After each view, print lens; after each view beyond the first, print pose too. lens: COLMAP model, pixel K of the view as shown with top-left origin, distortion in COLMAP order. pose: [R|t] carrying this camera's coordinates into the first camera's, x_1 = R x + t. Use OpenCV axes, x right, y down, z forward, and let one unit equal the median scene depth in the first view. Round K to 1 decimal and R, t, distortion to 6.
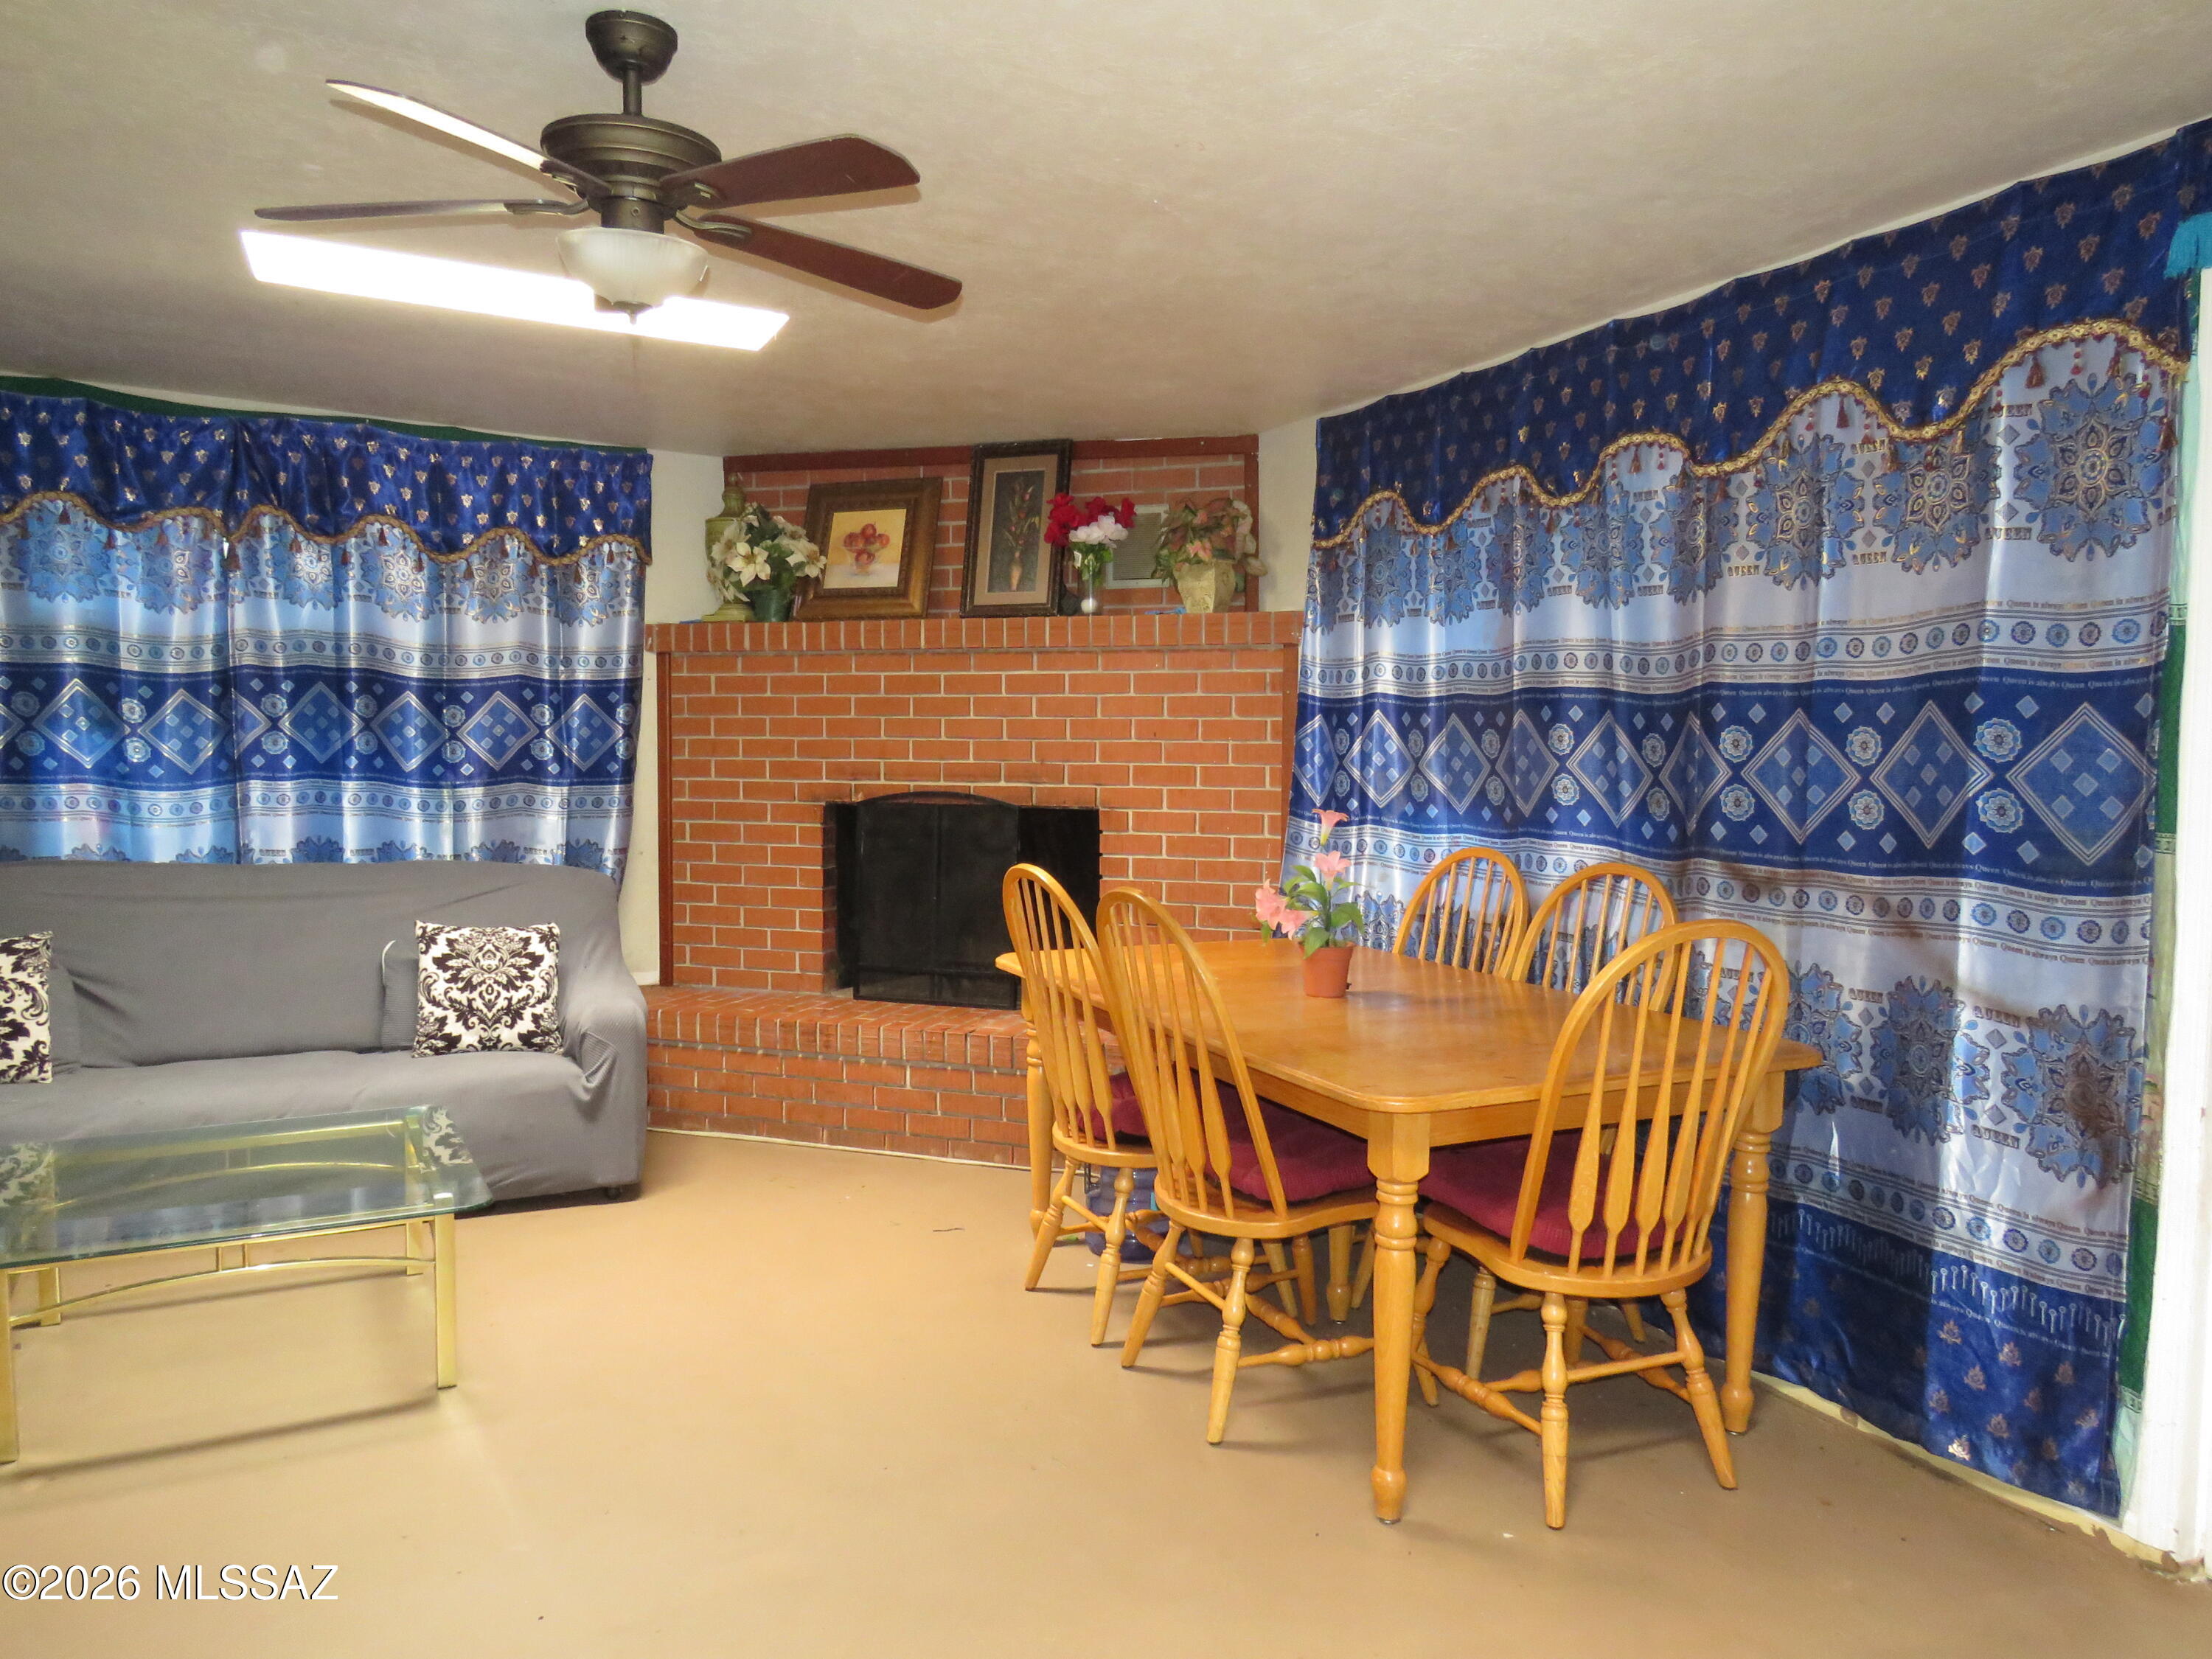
lens RADIAL K [[1539.6, 0, 1097.7], [0, 1539.6, 835.7], [0, 0, 1]] dist [-0.000637, -0.004627]
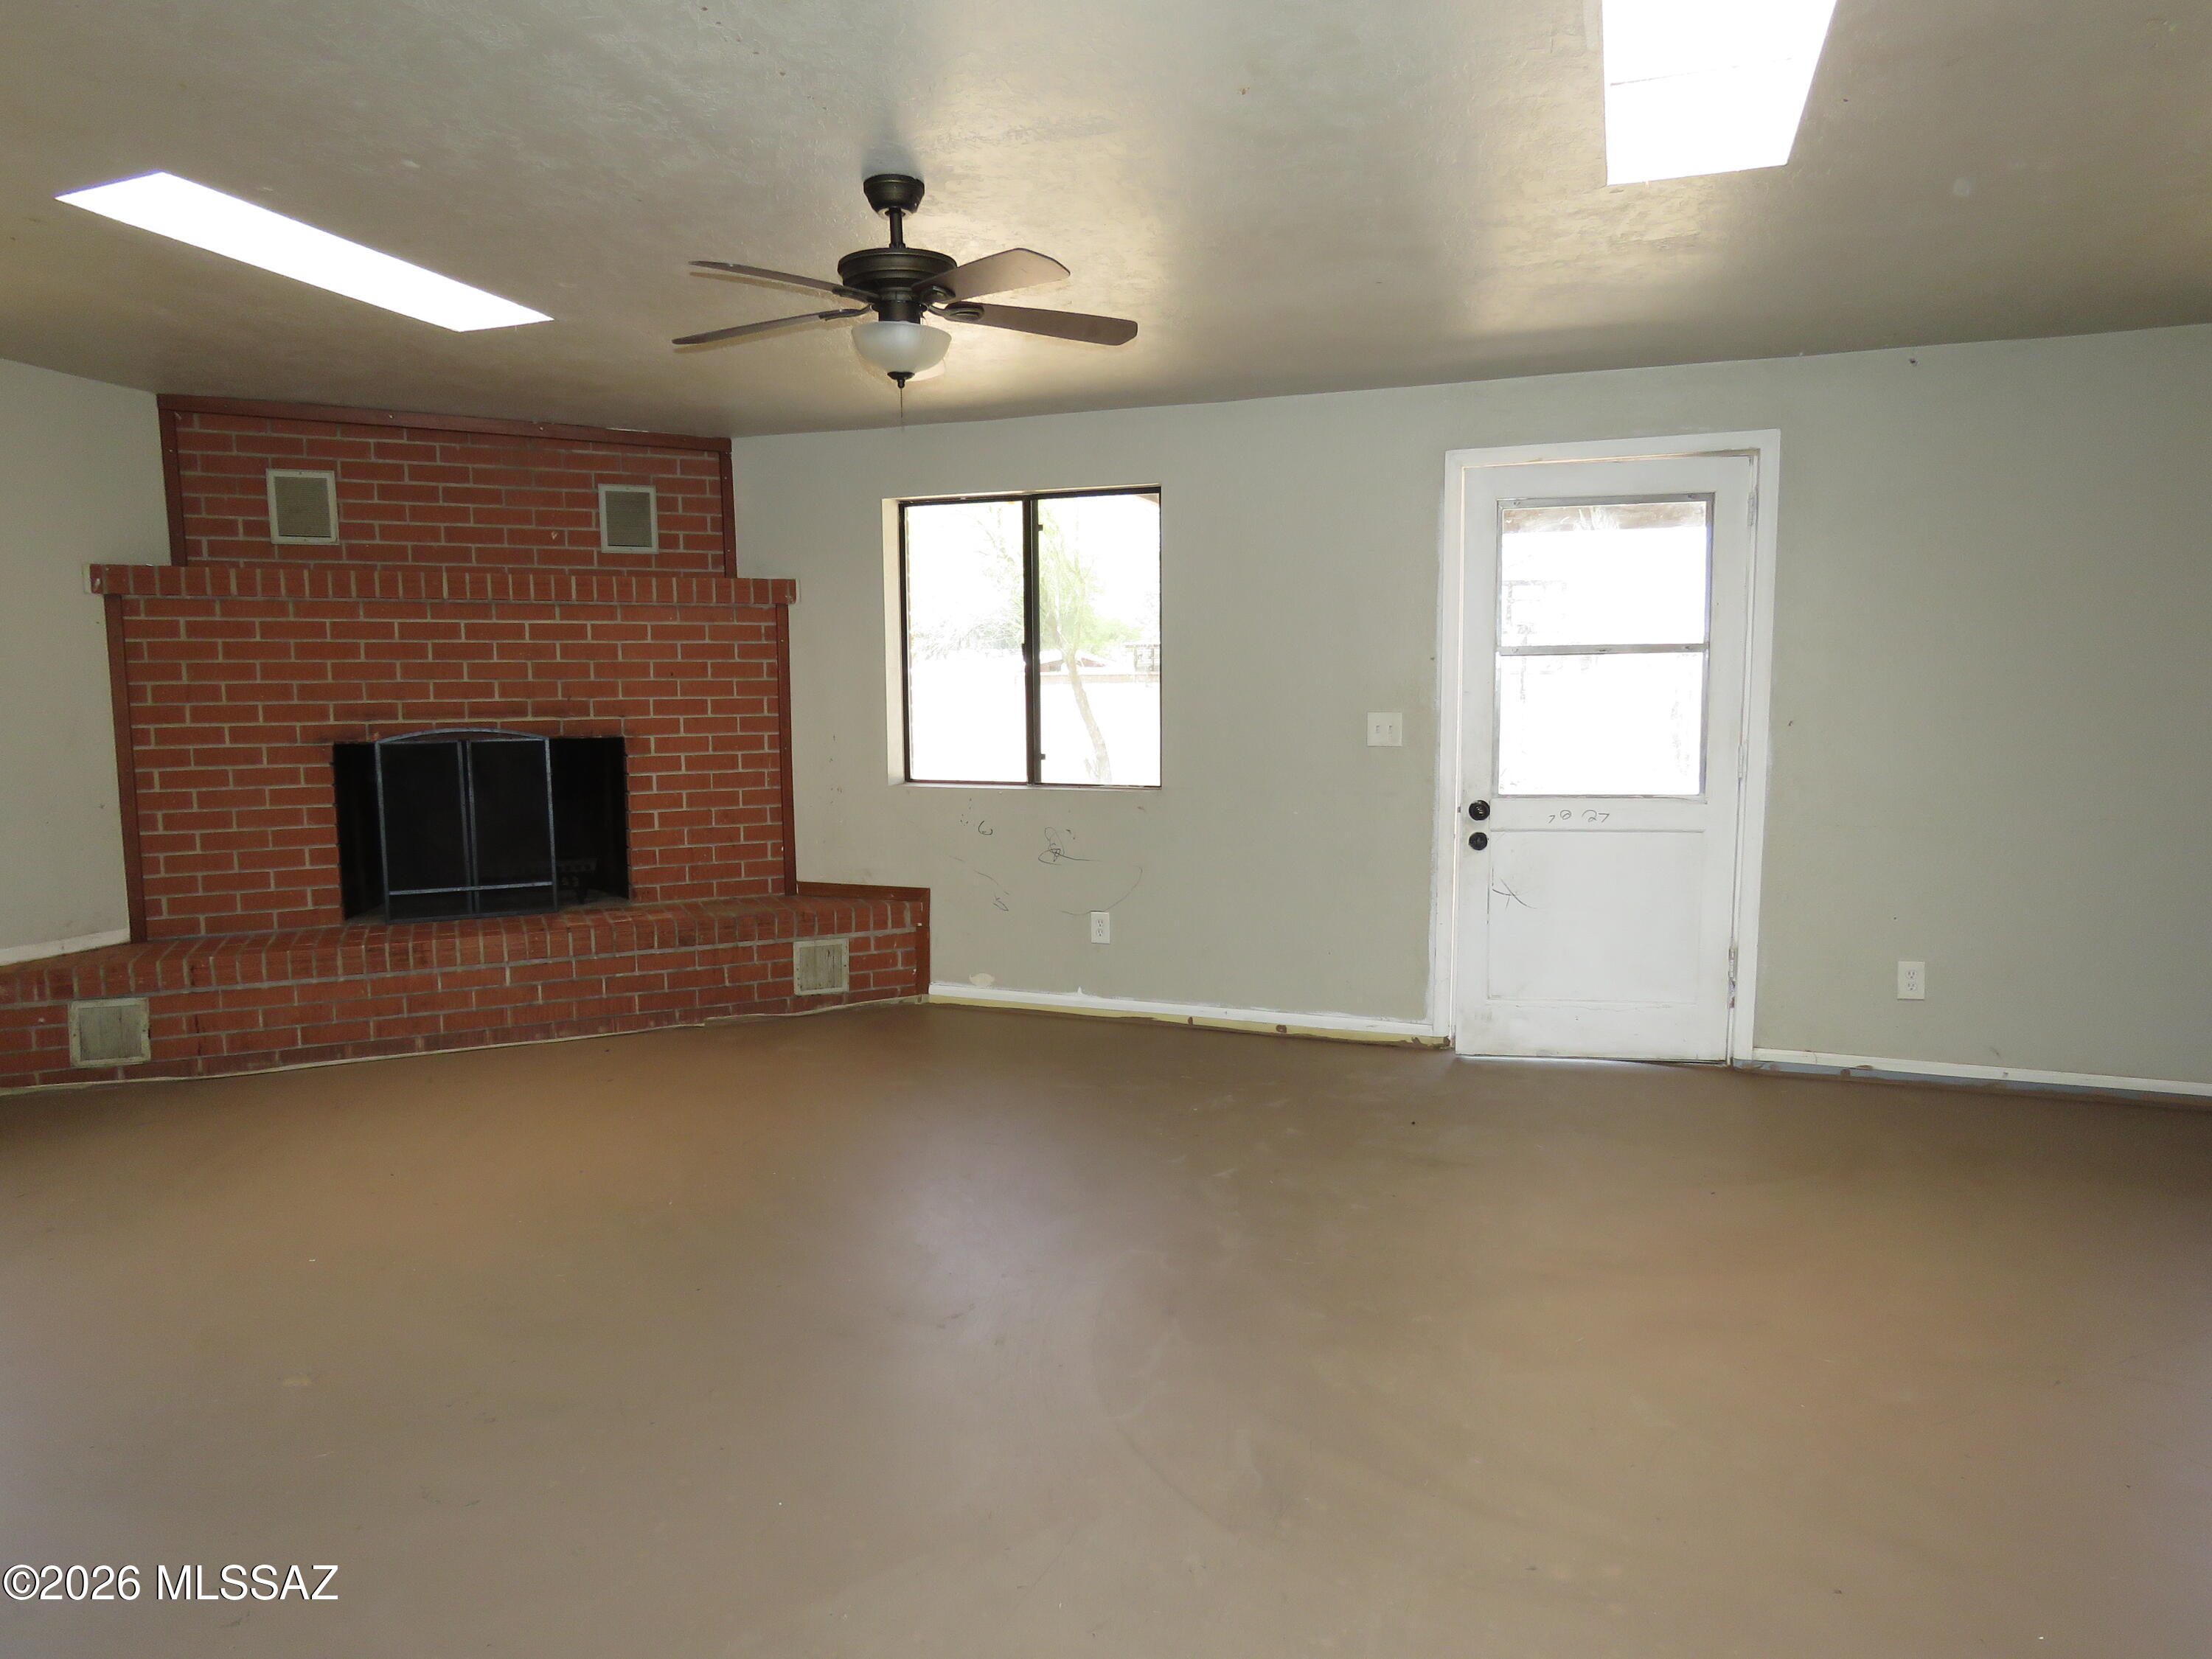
lens RADIAL K [[1412.1, 0, 1105.9], [0, 1412.1, 834.6], [0, 0, 1]] dist [-0.005571, -0.002206]
pose [[0.713584, -0.086942, 0.695154, -0.496593], [0.060587, 0.996210, 0.062402, 0.013190], [-0.697945, -0.002412, 0.716147, -0.058145]]
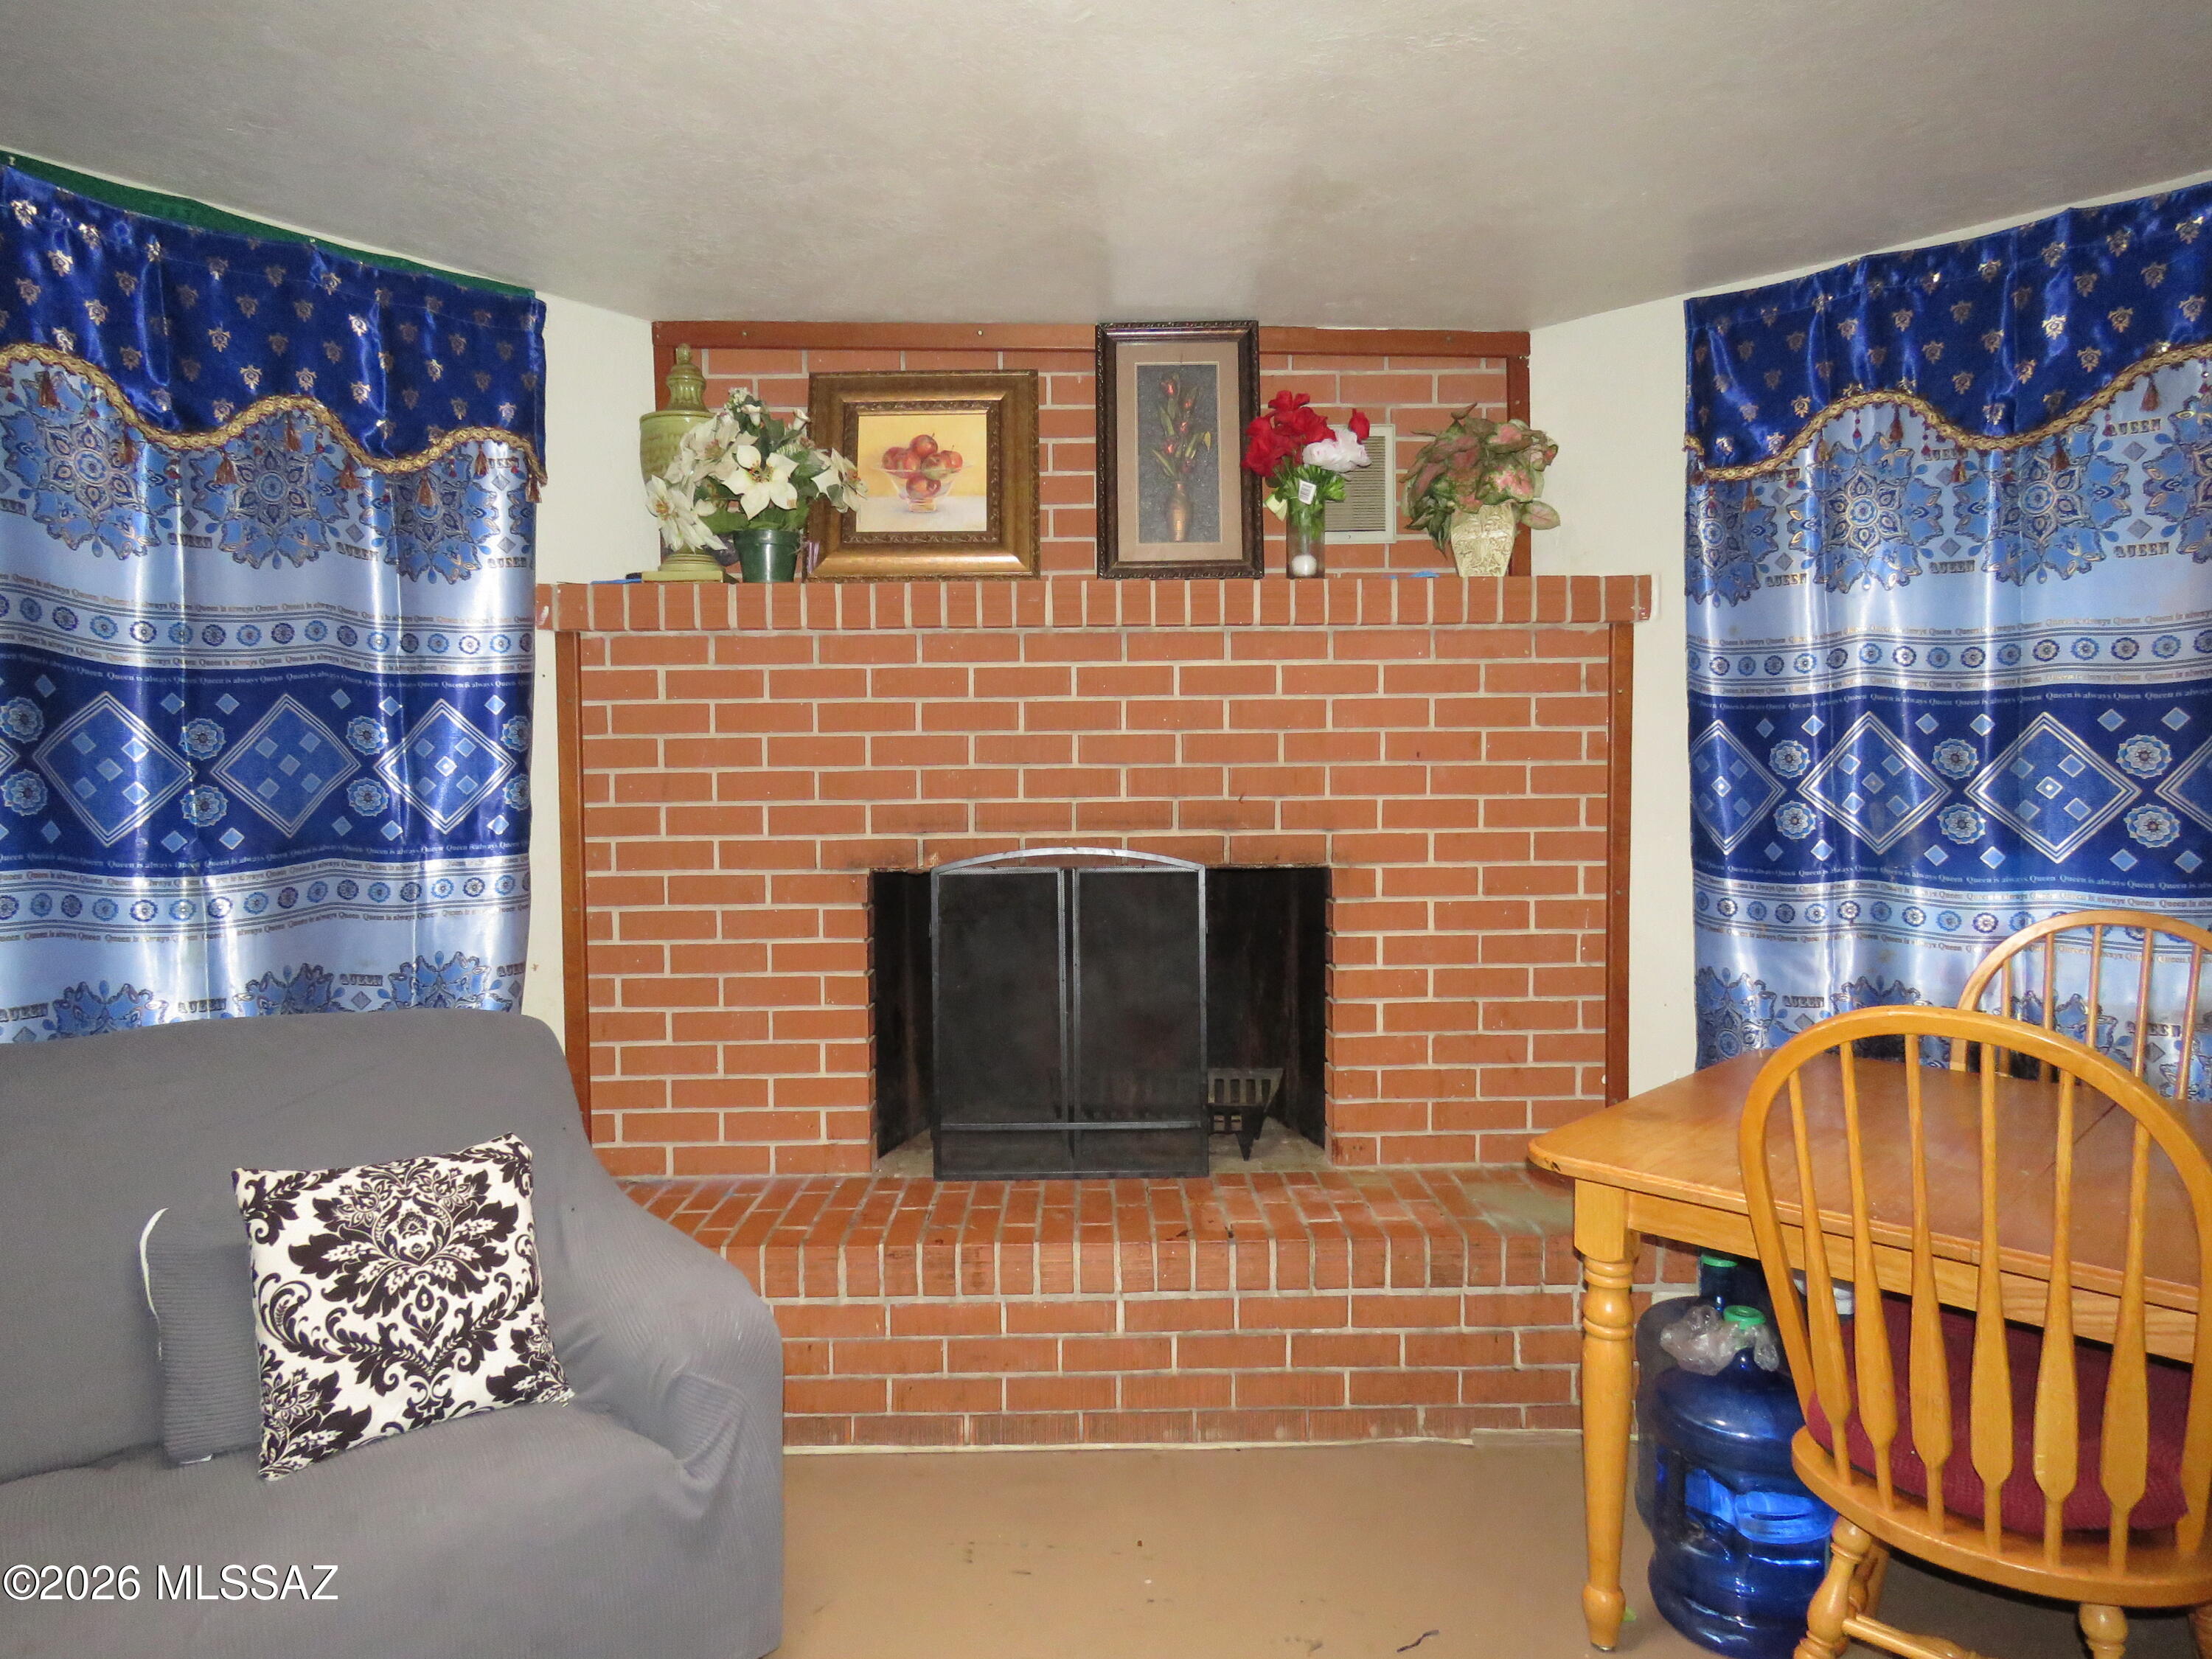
lens RADIAL K [[1412.1, 0, 1103.1], [0, 1412.1, 820.7], [0, 0, 1]] dist [-0.005571, -0.002206]
pose [[0.938058, -0.030216, 0.345159, -0.299543], [0.038628, 0.999100, -0.017518, -0.029310], [-0.344319, 0.029766, 0.938381, 0.443727]]
